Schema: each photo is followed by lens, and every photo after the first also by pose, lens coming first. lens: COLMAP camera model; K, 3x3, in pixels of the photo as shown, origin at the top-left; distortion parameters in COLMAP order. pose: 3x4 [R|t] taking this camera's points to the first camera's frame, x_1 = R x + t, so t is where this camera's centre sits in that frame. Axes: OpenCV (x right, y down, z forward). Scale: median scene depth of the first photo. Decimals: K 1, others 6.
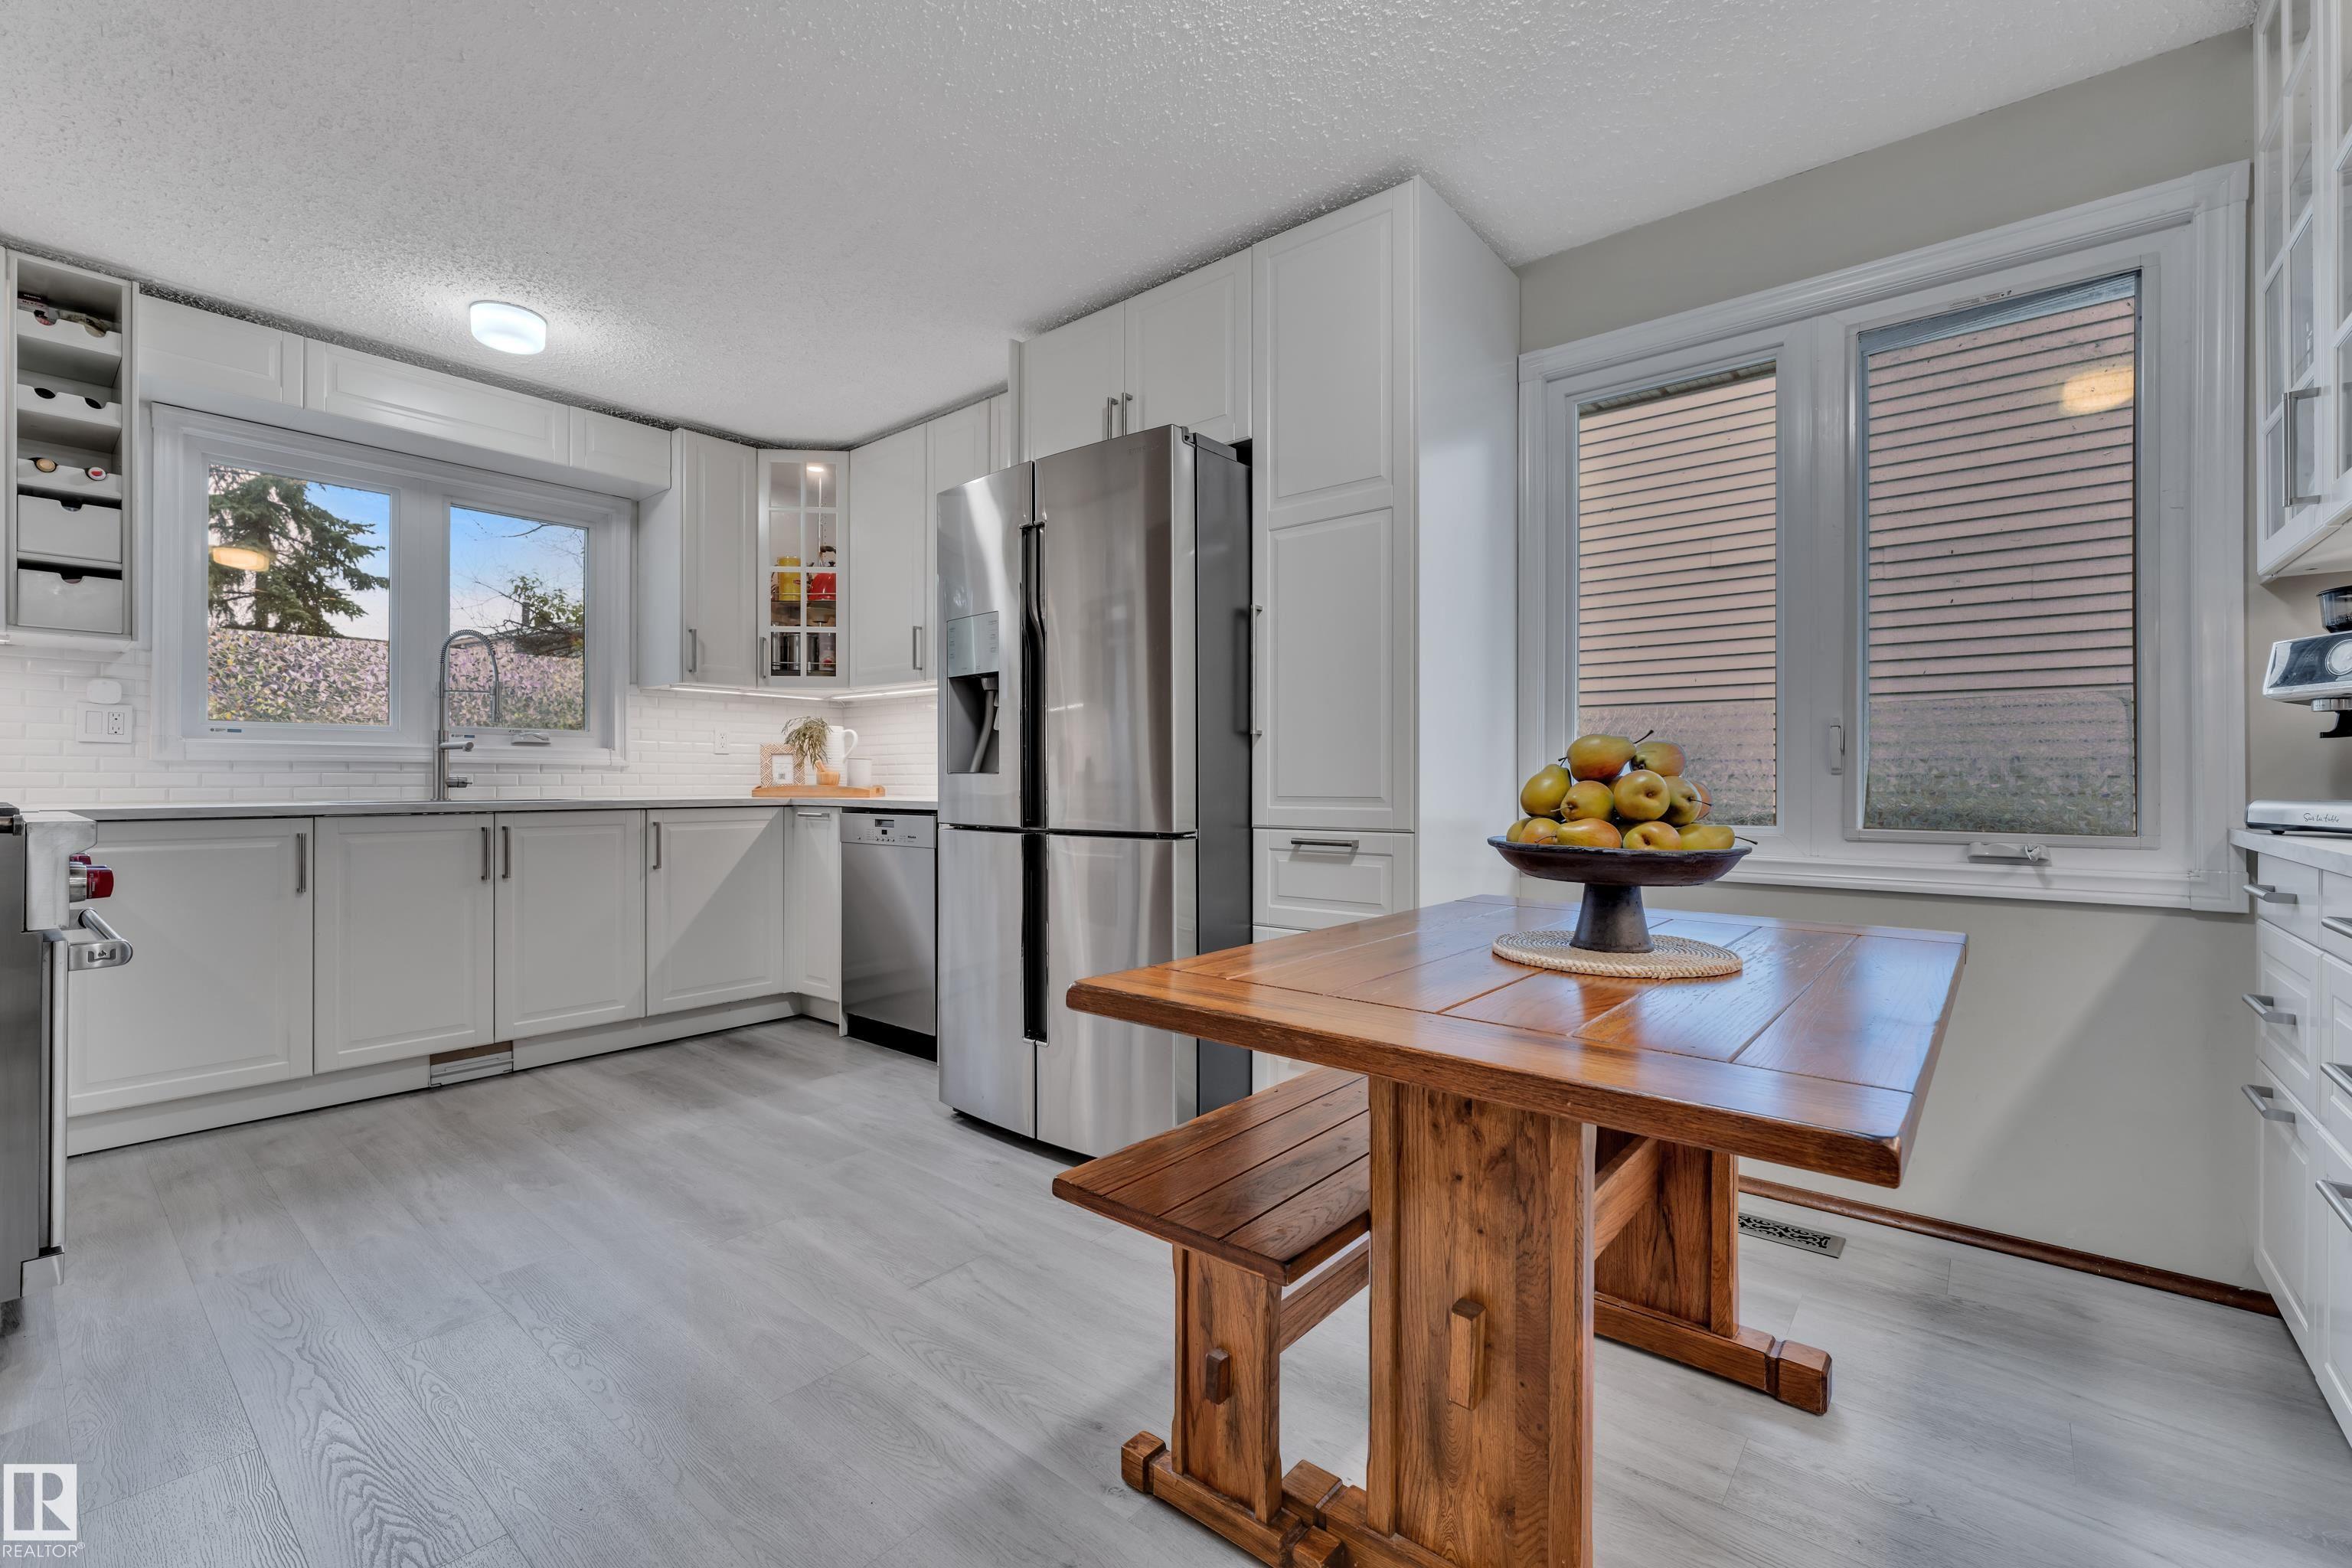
lens RADIAL K [[988.5, 0, 1170.8], [0, 988.5, 769.3], [0, 0, 1]] dist [-0.015863, -0.000178]
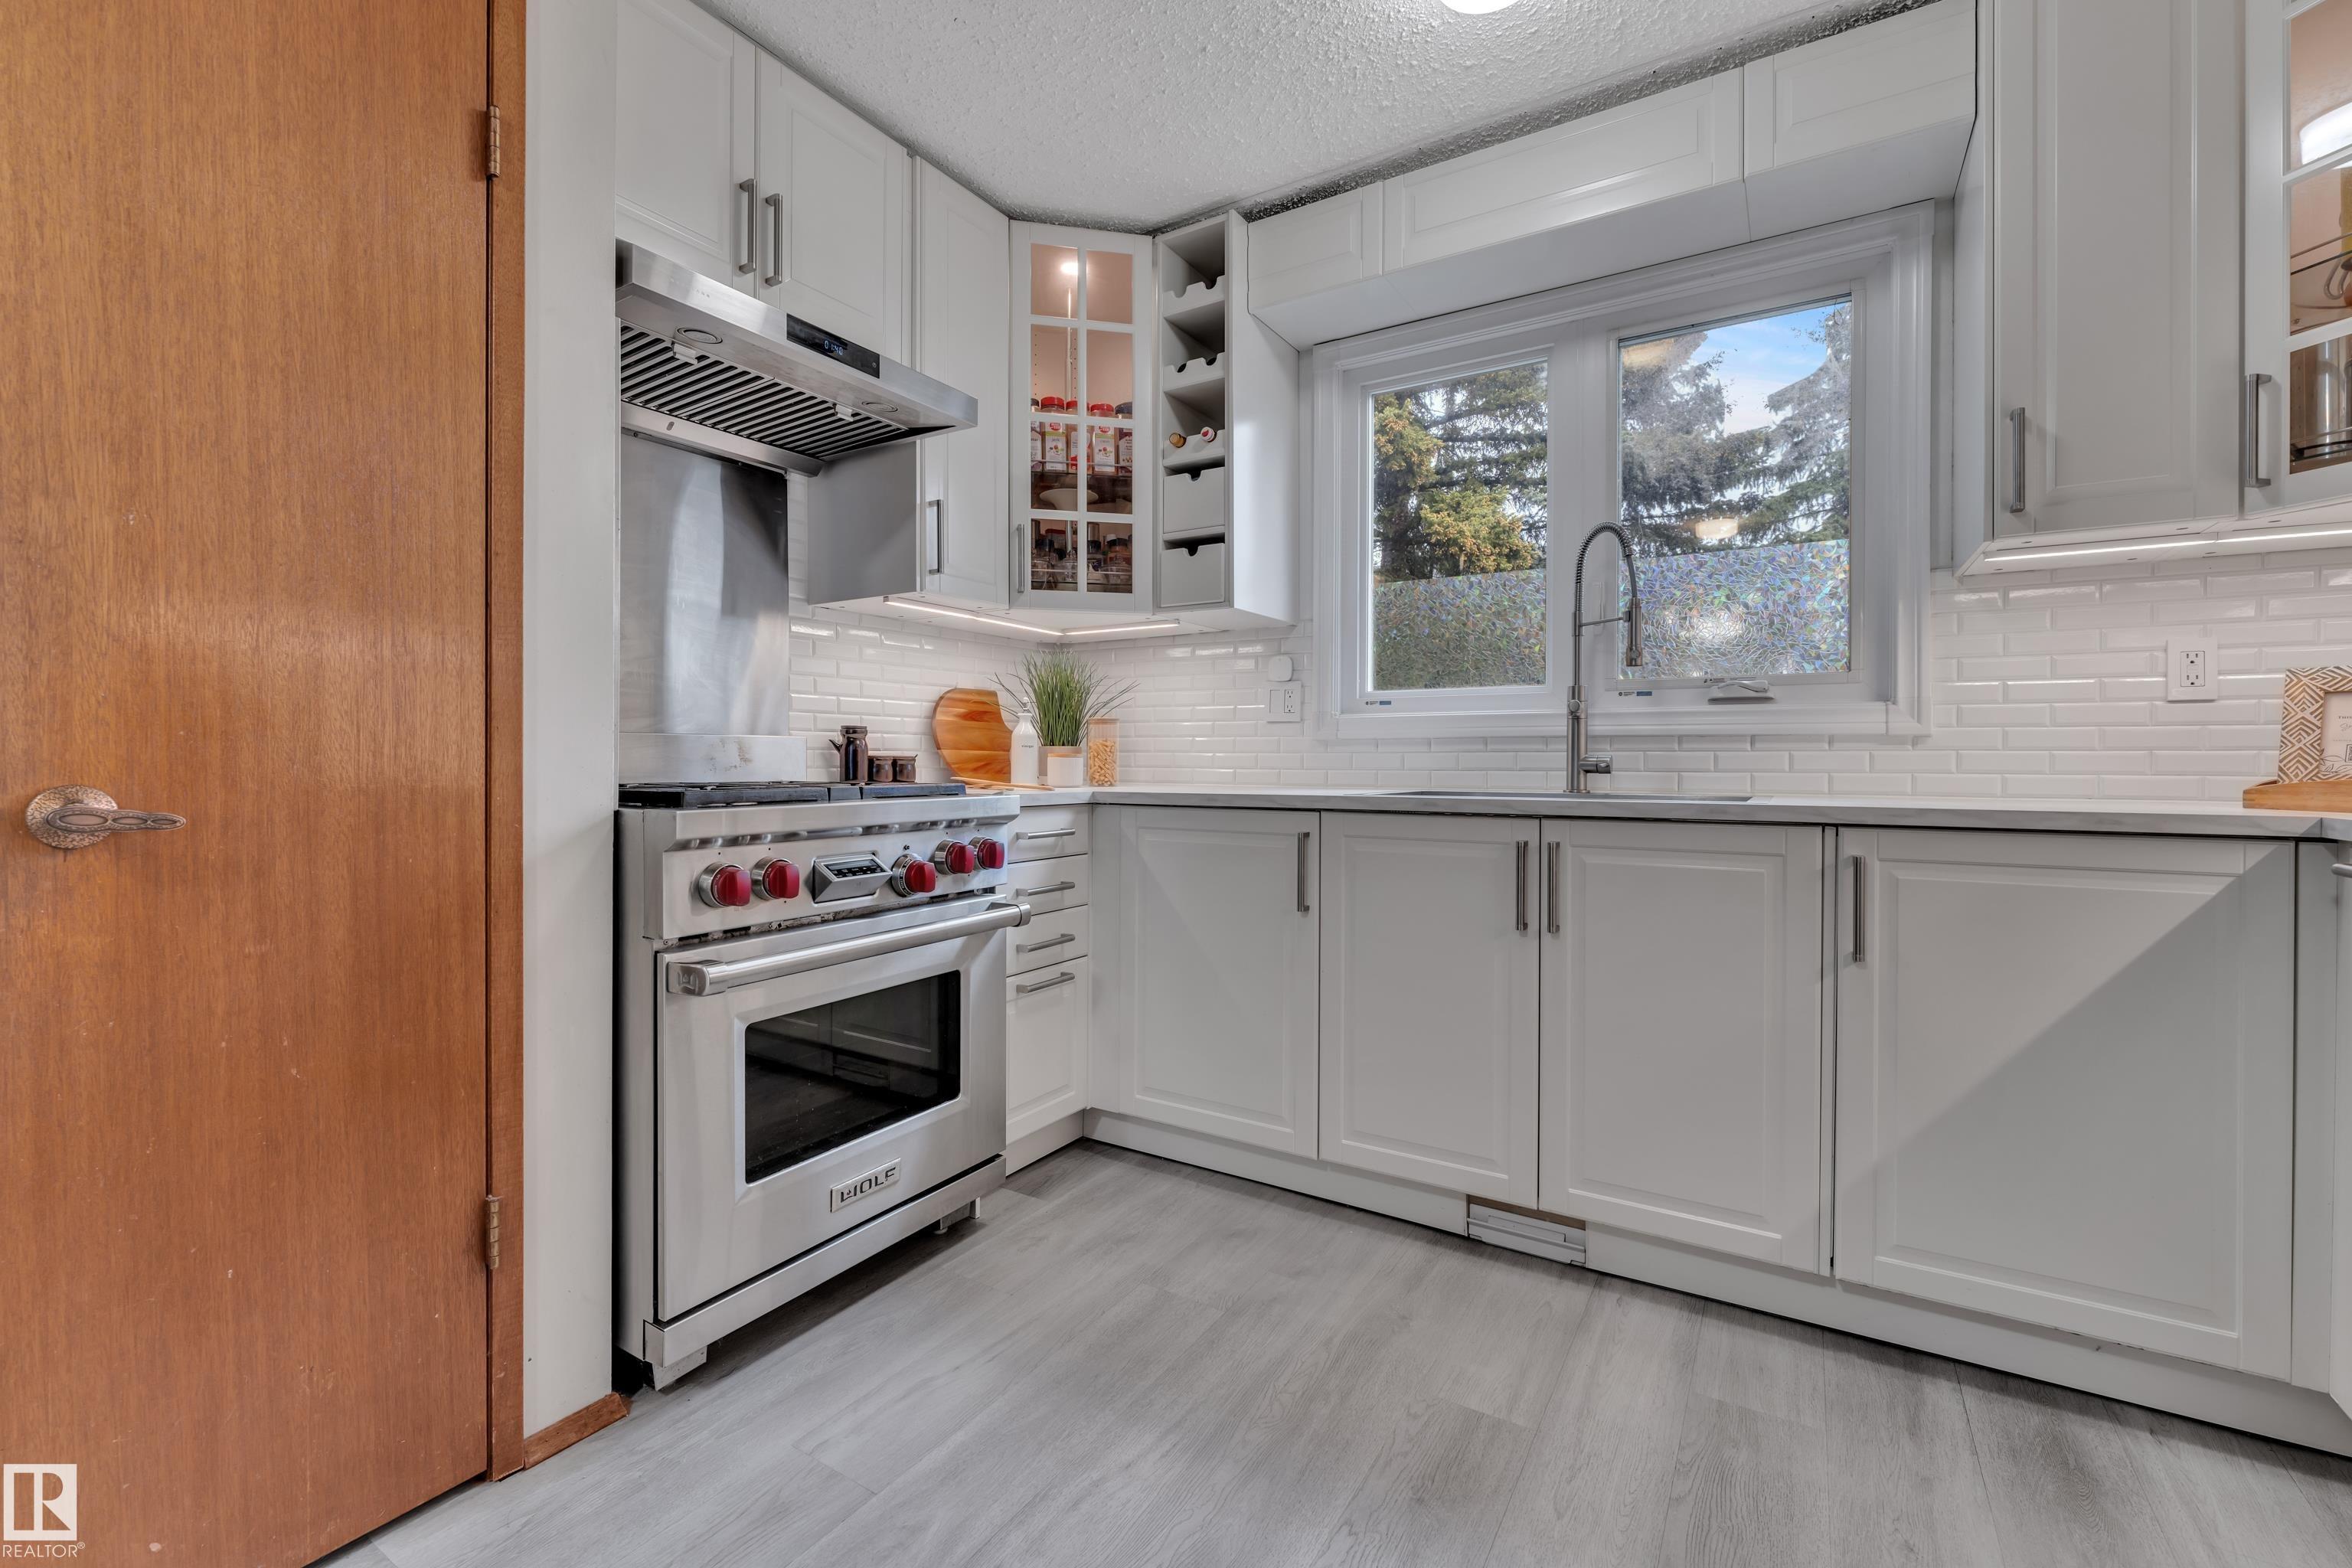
lens RADIAL K [[988.5, 0, 1170.8], [0, 988.5, 769.3], [0, 0, 1]] dist [-0.015863, -0.000178]
pose [[0.132408, 0.009140, -0.991153, -0.135715], [0.008795, 0.999907, 0.010395, 0.007173], [0.991156, -0.010094, 0.132315, 0.693442]]
